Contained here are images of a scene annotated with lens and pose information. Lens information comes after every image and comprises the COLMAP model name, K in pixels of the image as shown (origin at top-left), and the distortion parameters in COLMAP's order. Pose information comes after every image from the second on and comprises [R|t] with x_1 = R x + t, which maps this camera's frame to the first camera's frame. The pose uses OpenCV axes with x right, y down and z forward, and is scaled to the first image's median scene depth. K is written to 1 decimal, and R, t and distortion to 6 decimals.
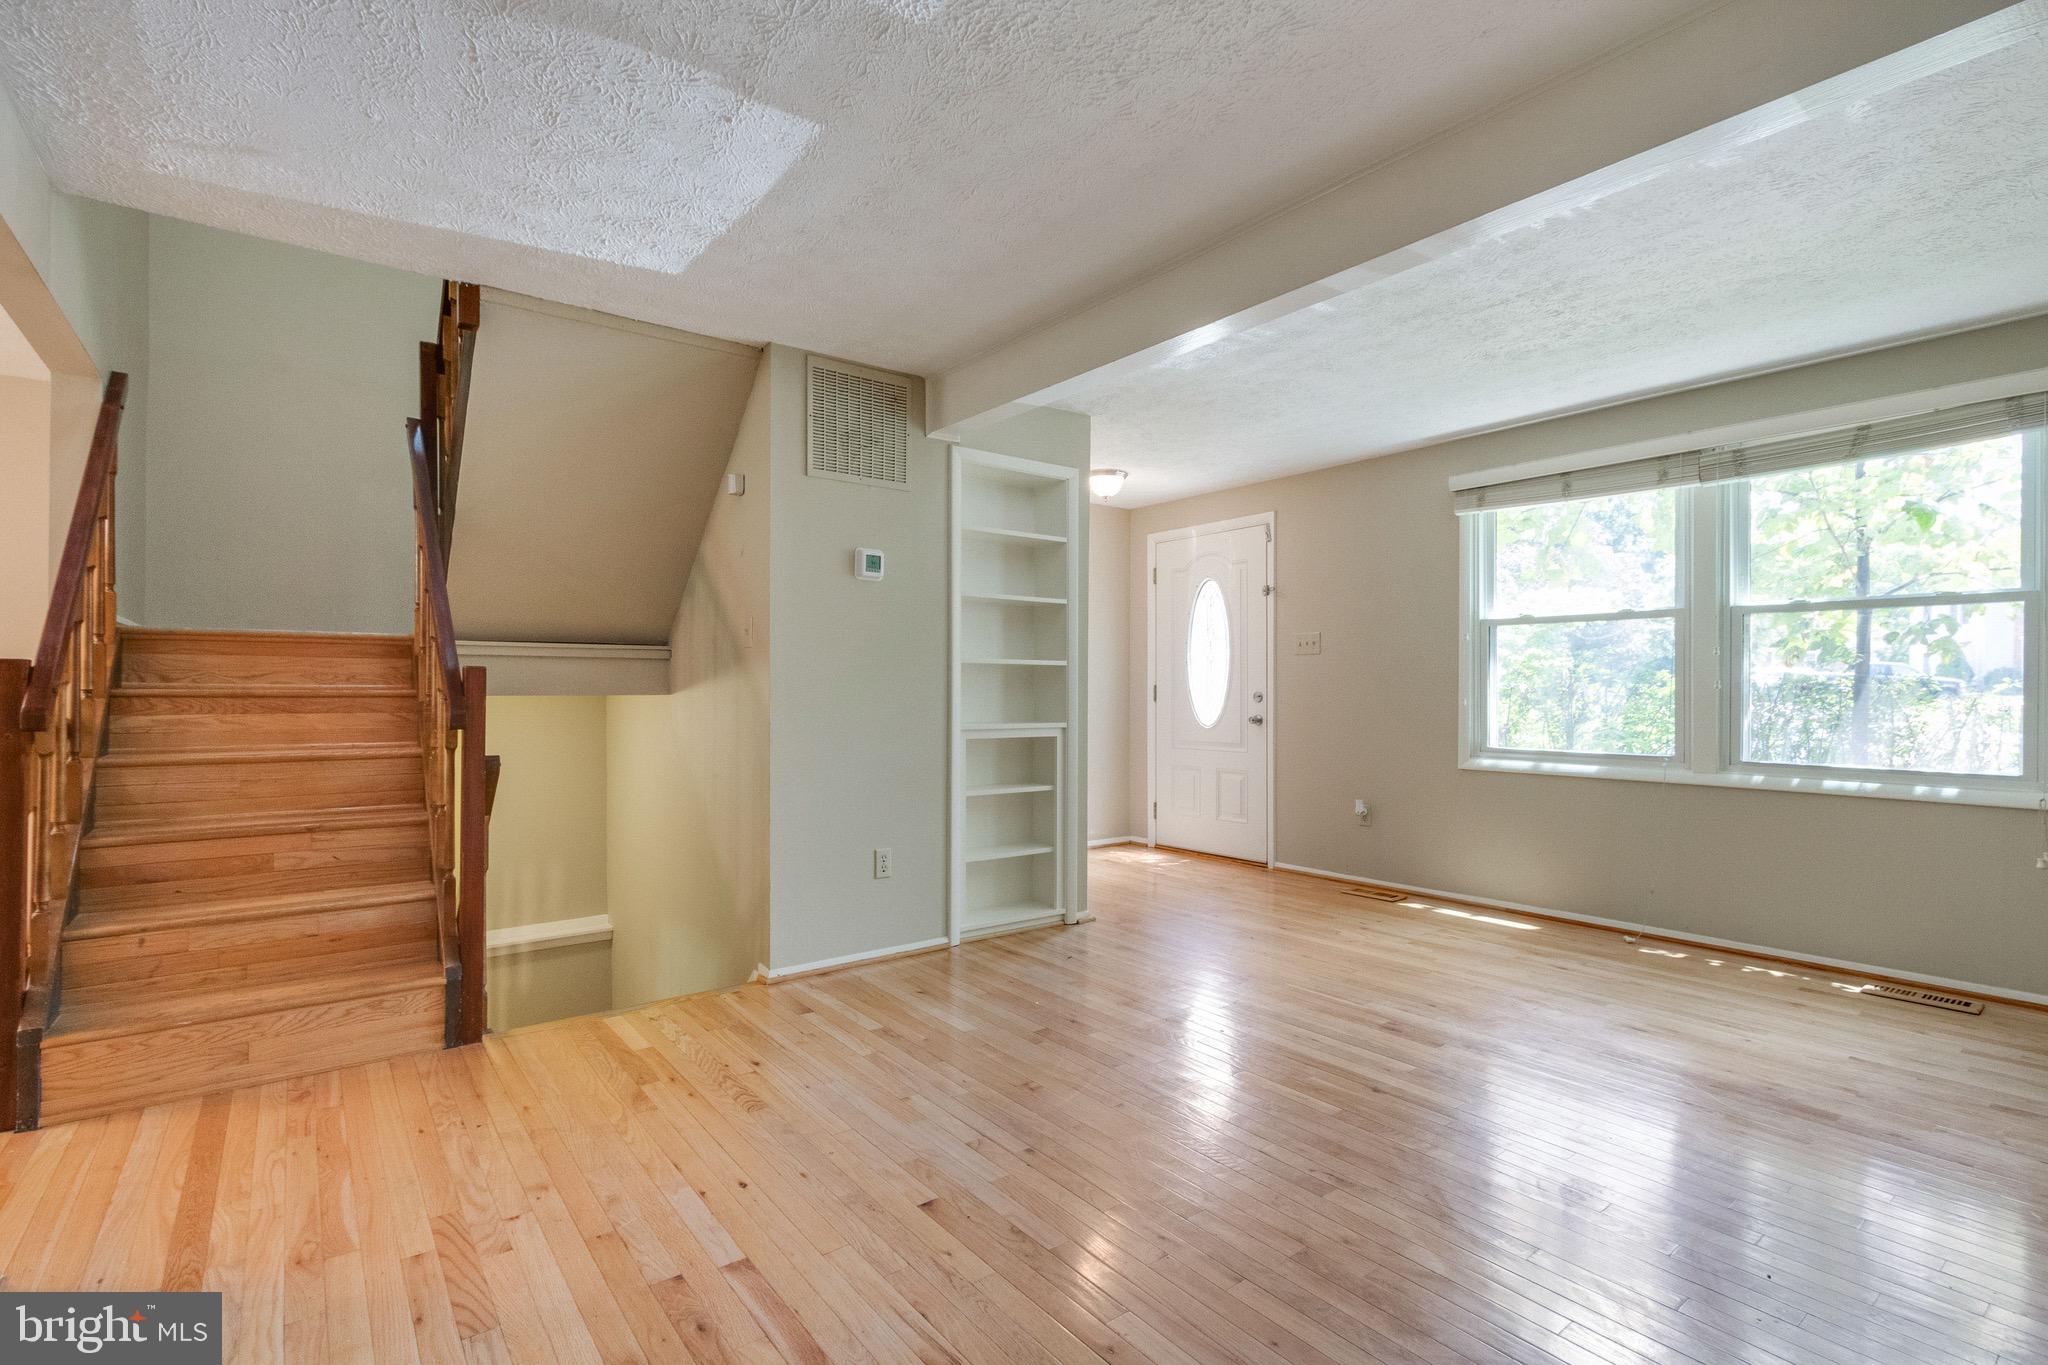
lens RADIAL K [[946.5, 0, 1033.1], [0, 946.5, 694.4], [0, 0, 1]] dist [0.004691, 0.000990]
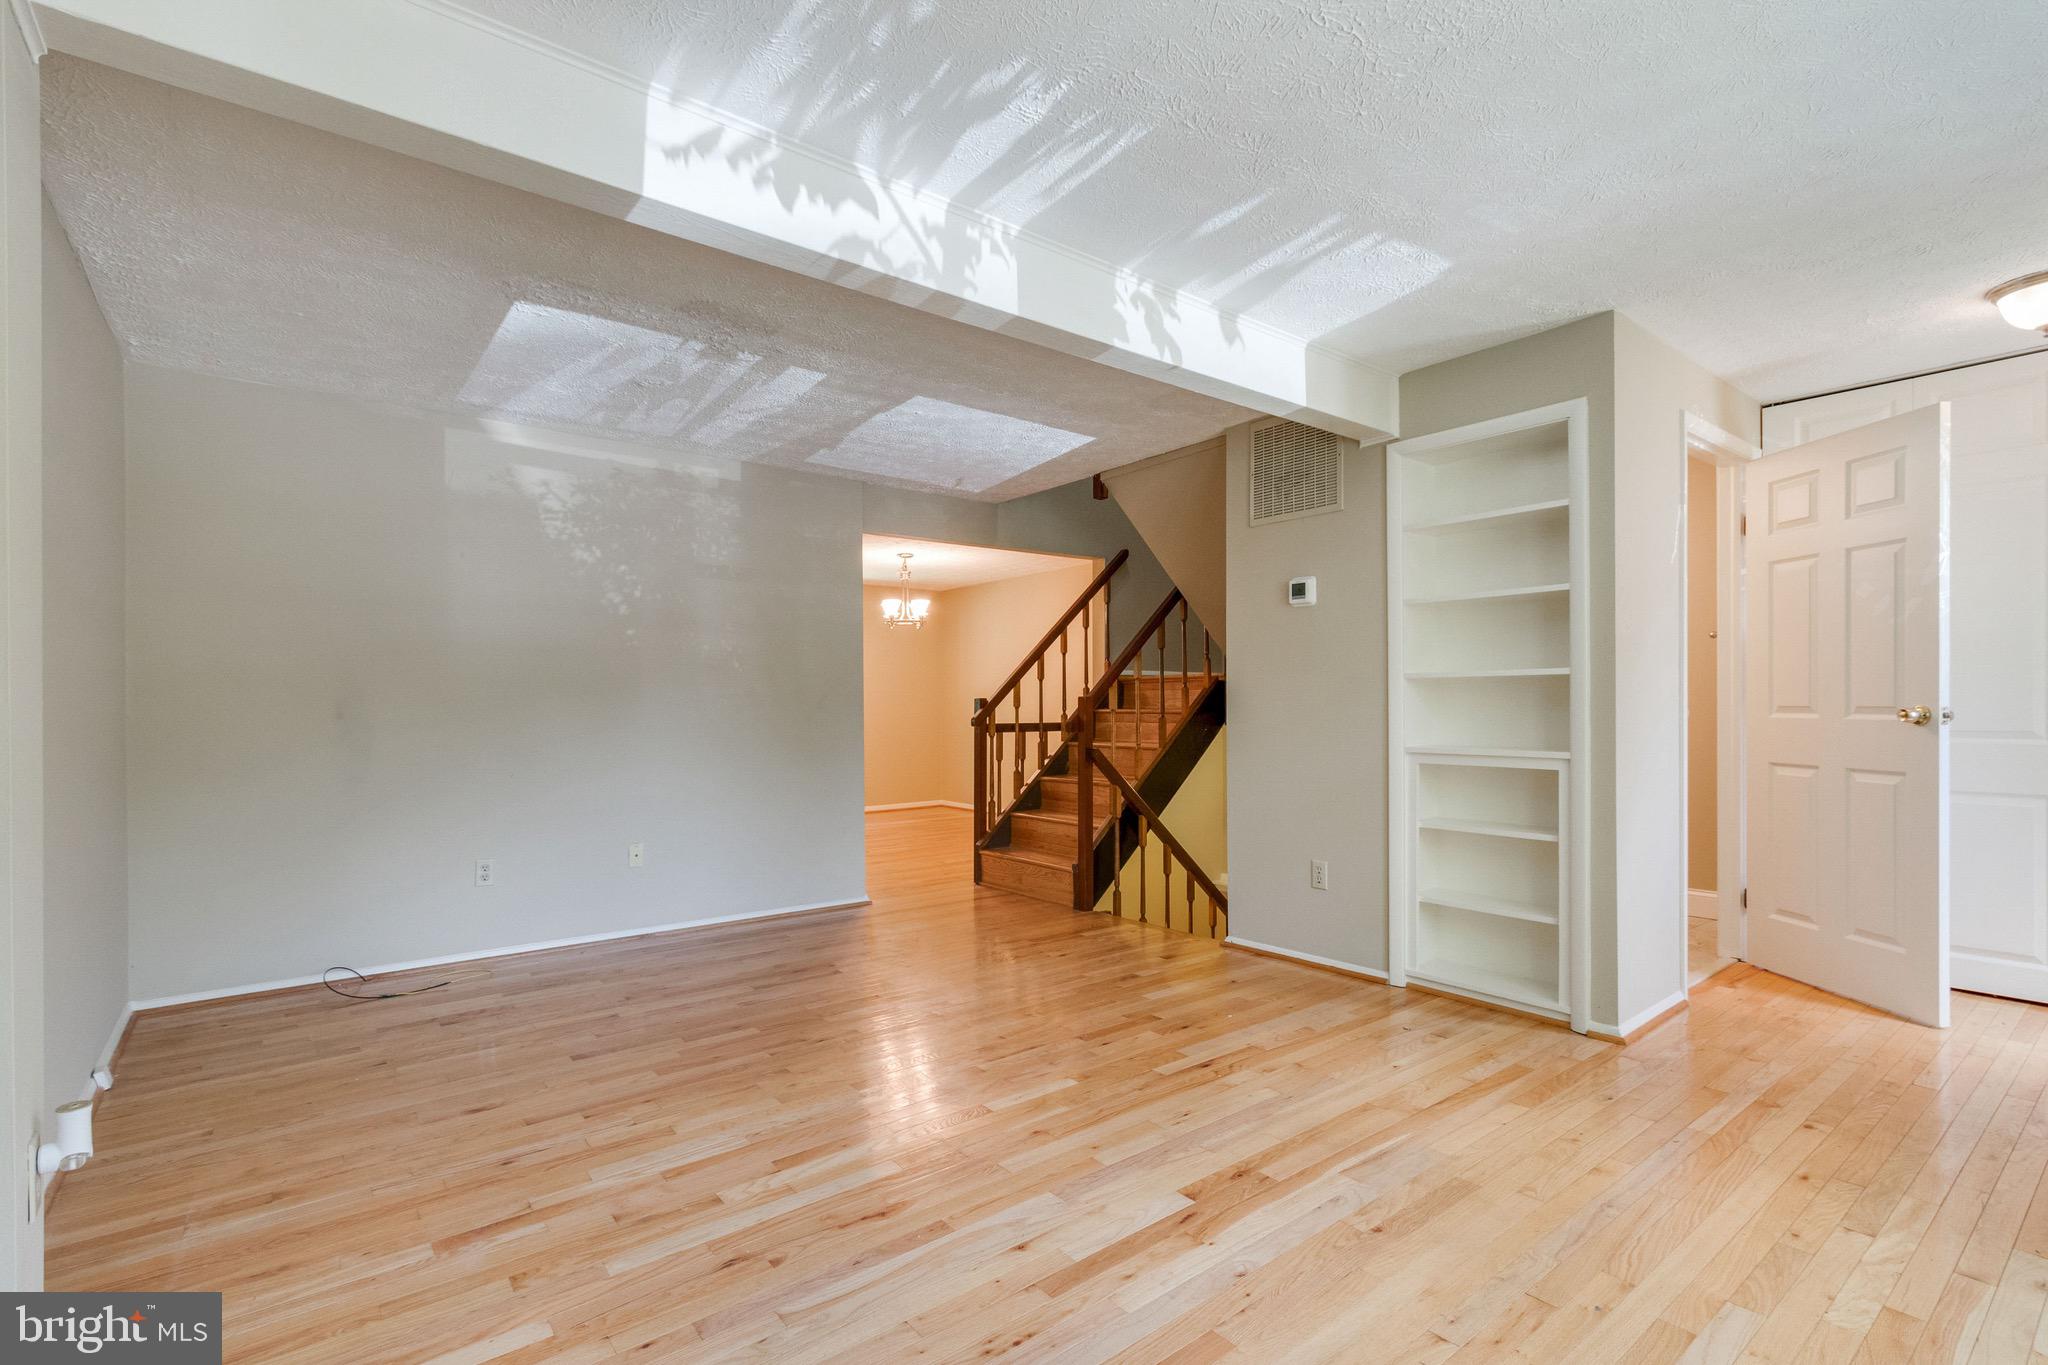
lens RADIAL K [[946.5, 0, 995.6], [0, 946.5, 703.9], [0, 0, 1]] dist [0.004691, 0.000990]
pose [[-0.012848, -0.004238, -0.999908, 0.897337], [0.006895, 0.999967, -0.004327, -0.007862], [0.999894, -0.006950, -0.012818, 0.661381]]
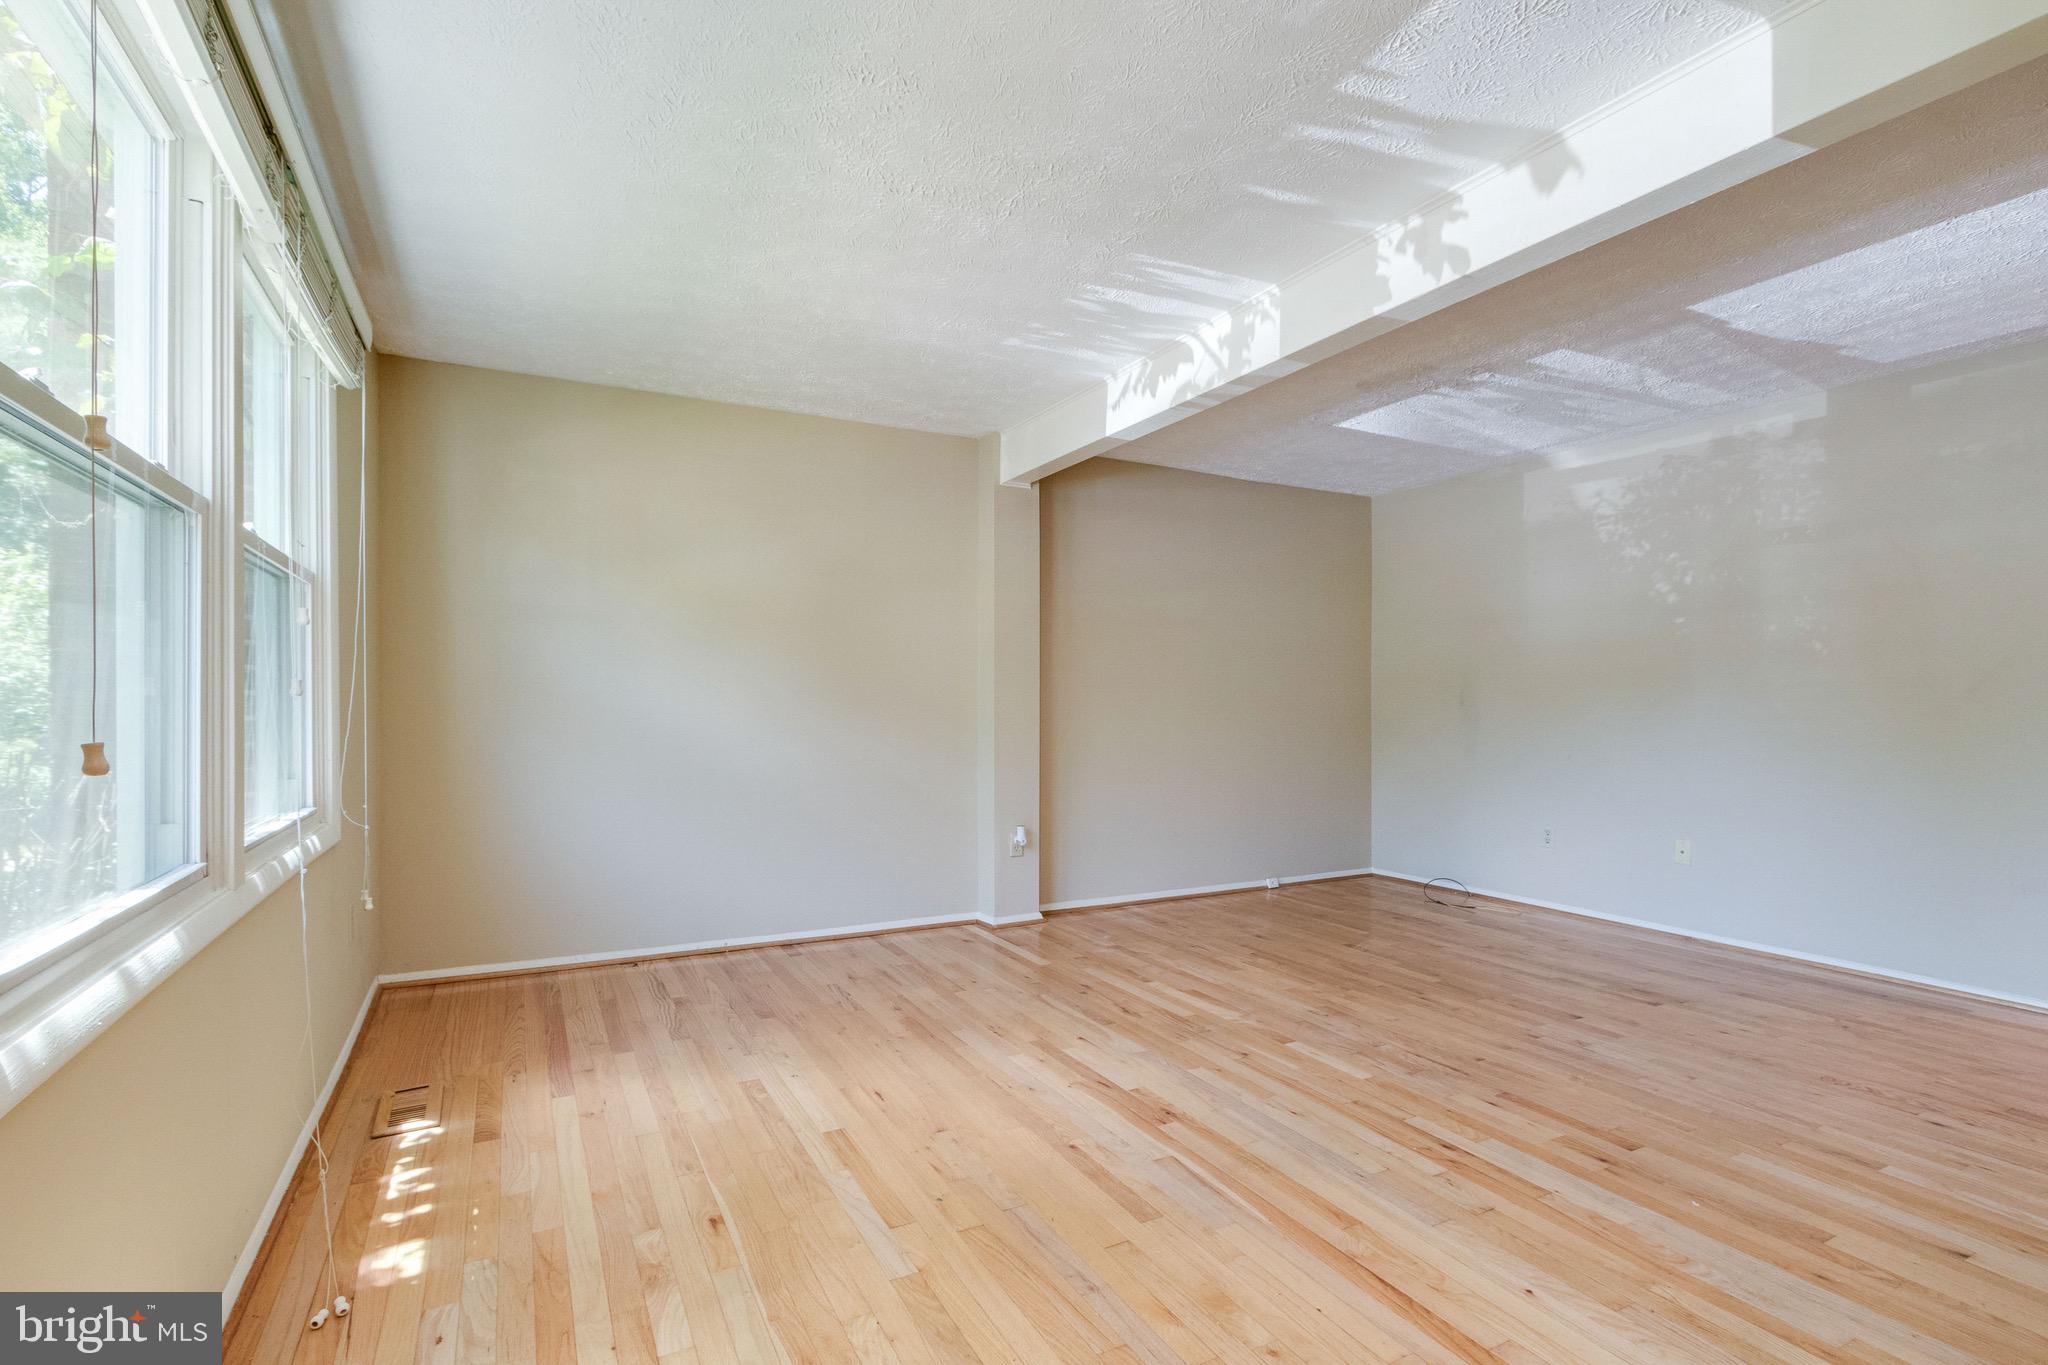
lens RADIAL K [[946.5, 0, 1011.7], [0, 946.5, 692.4], [0, 0, 1]] dist [0.004691, 0.000990]
pose [[-0.981869, 0.000801, 0.189559, 0.286125], [-0.001397, 0.999933, -0.011464, -0.004303], [-0.189555, -0.011521, -0.981802, 1.482224]]
